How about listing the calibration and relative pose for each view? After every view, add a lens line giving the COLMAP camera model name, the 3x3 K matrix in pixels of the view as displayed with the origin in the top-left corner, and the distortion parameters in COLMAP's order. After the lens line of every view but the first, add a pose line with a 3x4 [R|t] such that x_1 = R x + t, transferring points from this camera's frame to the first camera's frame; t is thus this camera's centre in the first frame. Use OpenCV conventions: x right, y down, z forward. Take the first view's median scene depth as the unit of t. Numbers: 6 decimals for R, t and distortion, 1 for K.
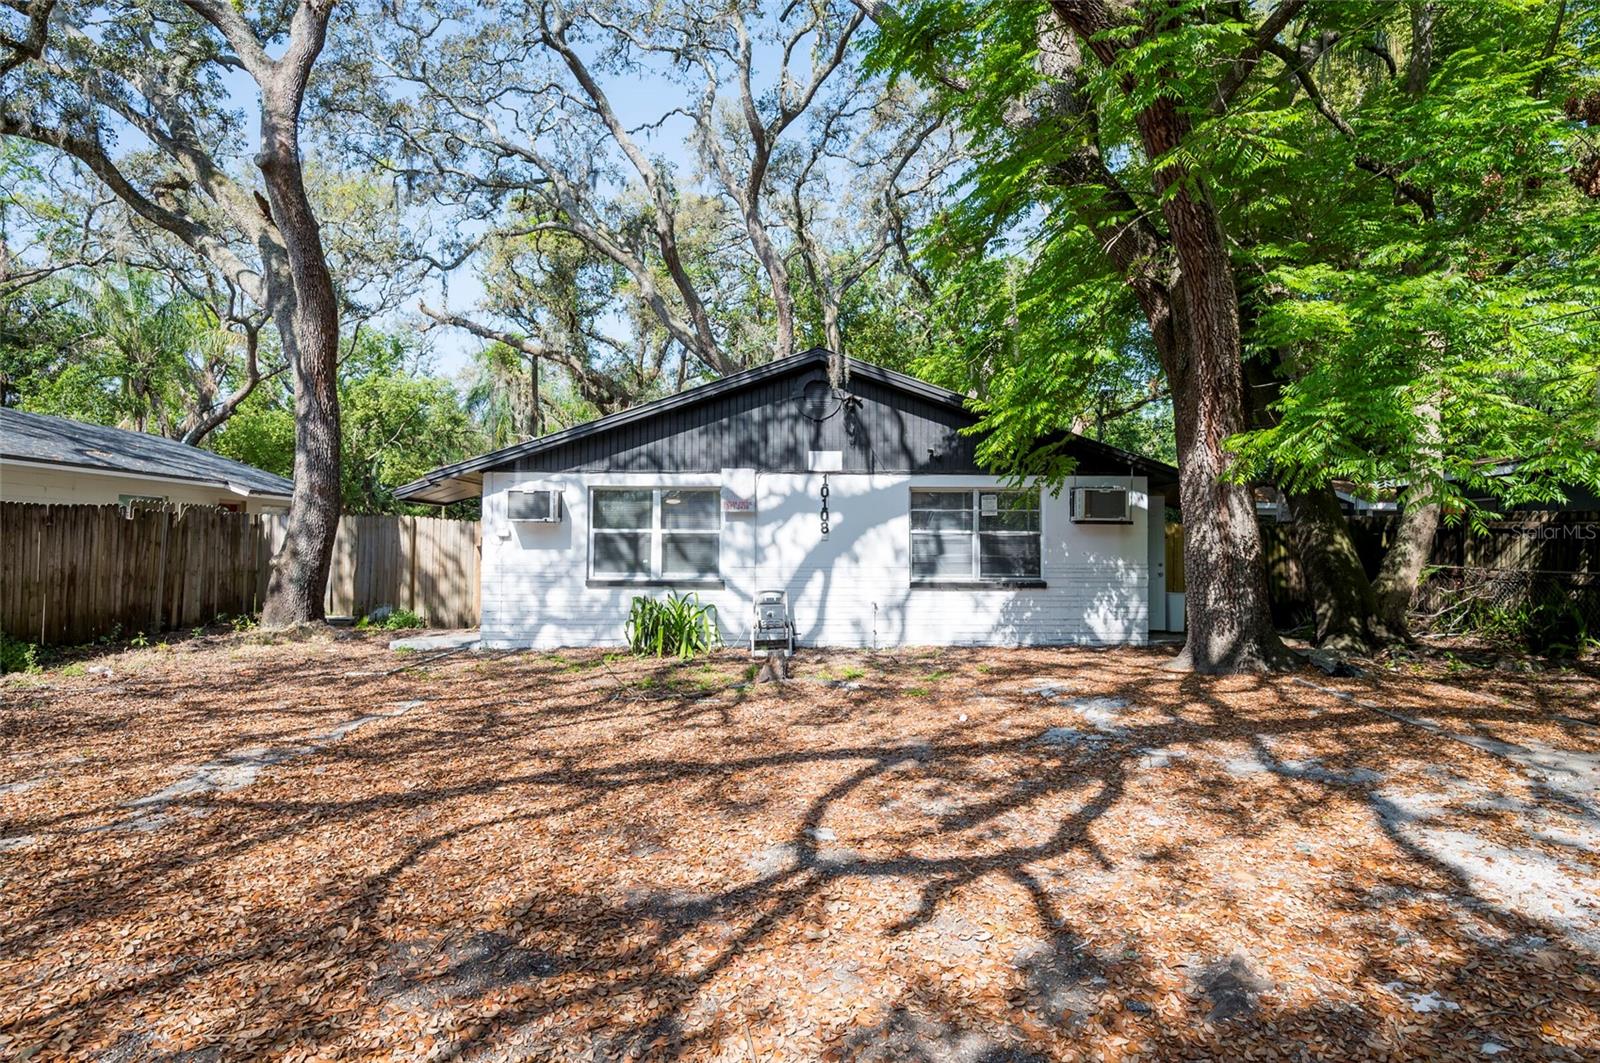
lens RADIAL K [[906.2, 0, 800.0], [0, 906.2, 531.5], [0, 0, 1]] dist [-0.008661, -0.002130]
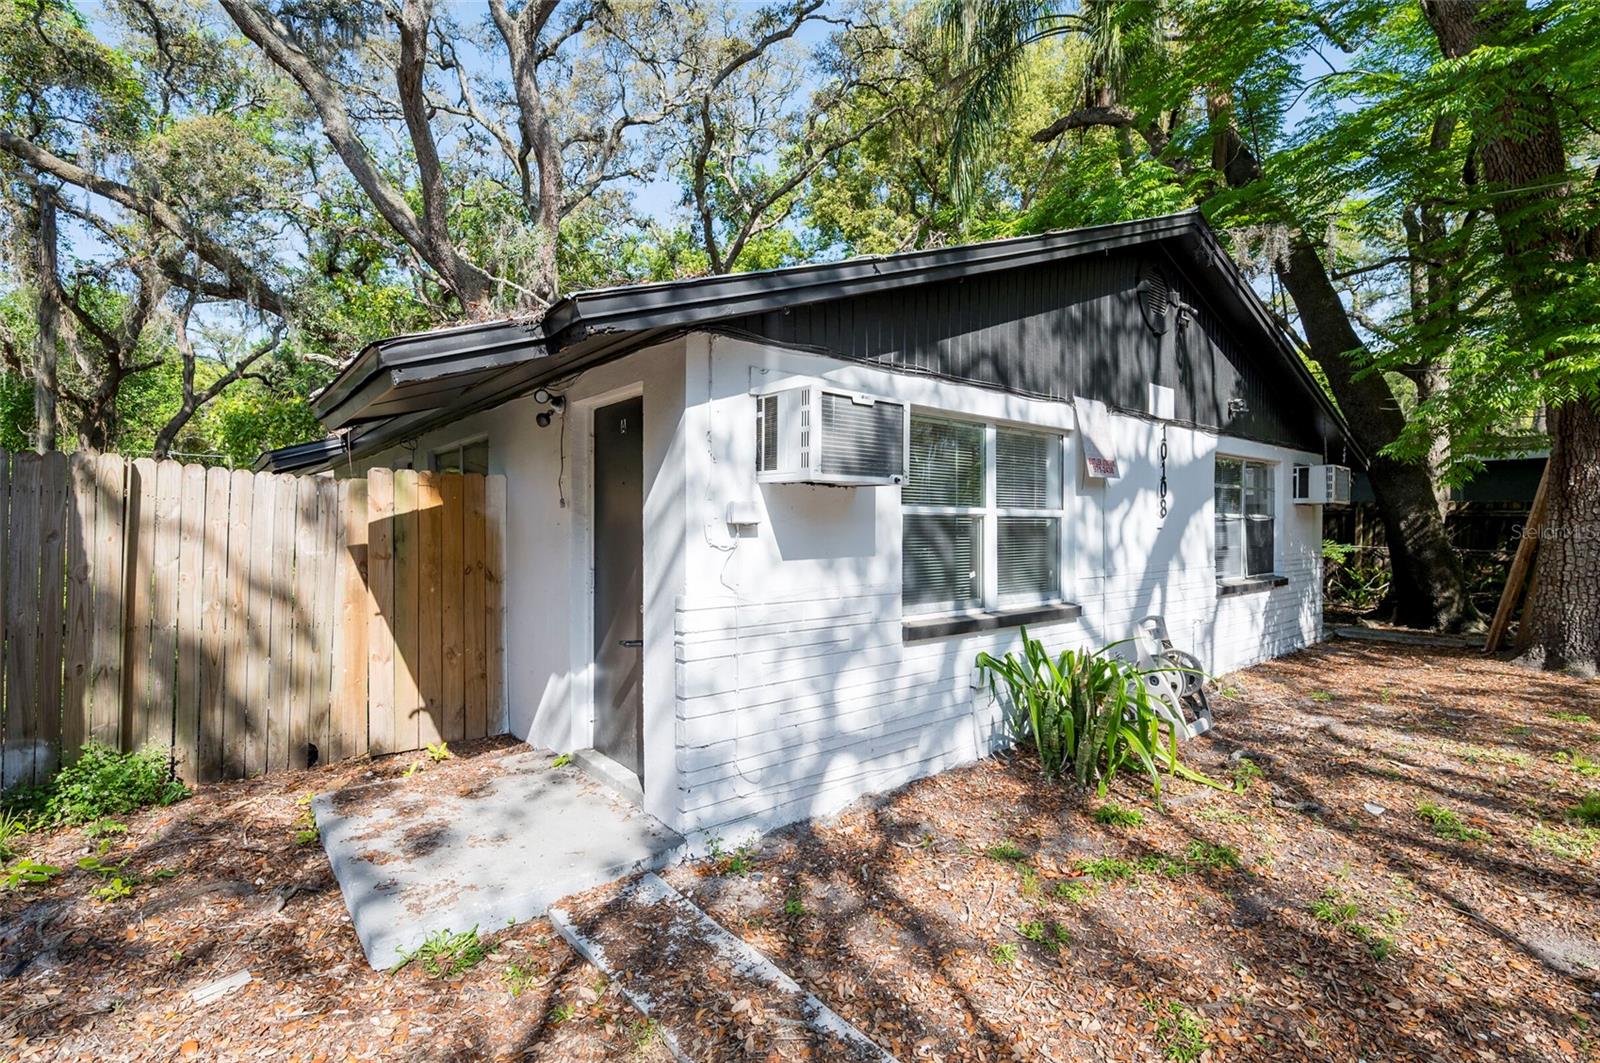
lens RADIAL K [[744.5, 0, 809.7], [0, 744.5, 531.5], [0, 0, 1]] dist [-0.009575, -0.000251]
pose [[0.766100, -0.010769, 0.642631, -0.487431], [-0.007576, 0.999639, 0.025784, -0.000777], [-0.642677, -0.024621, 0.765742, 0.759088]]
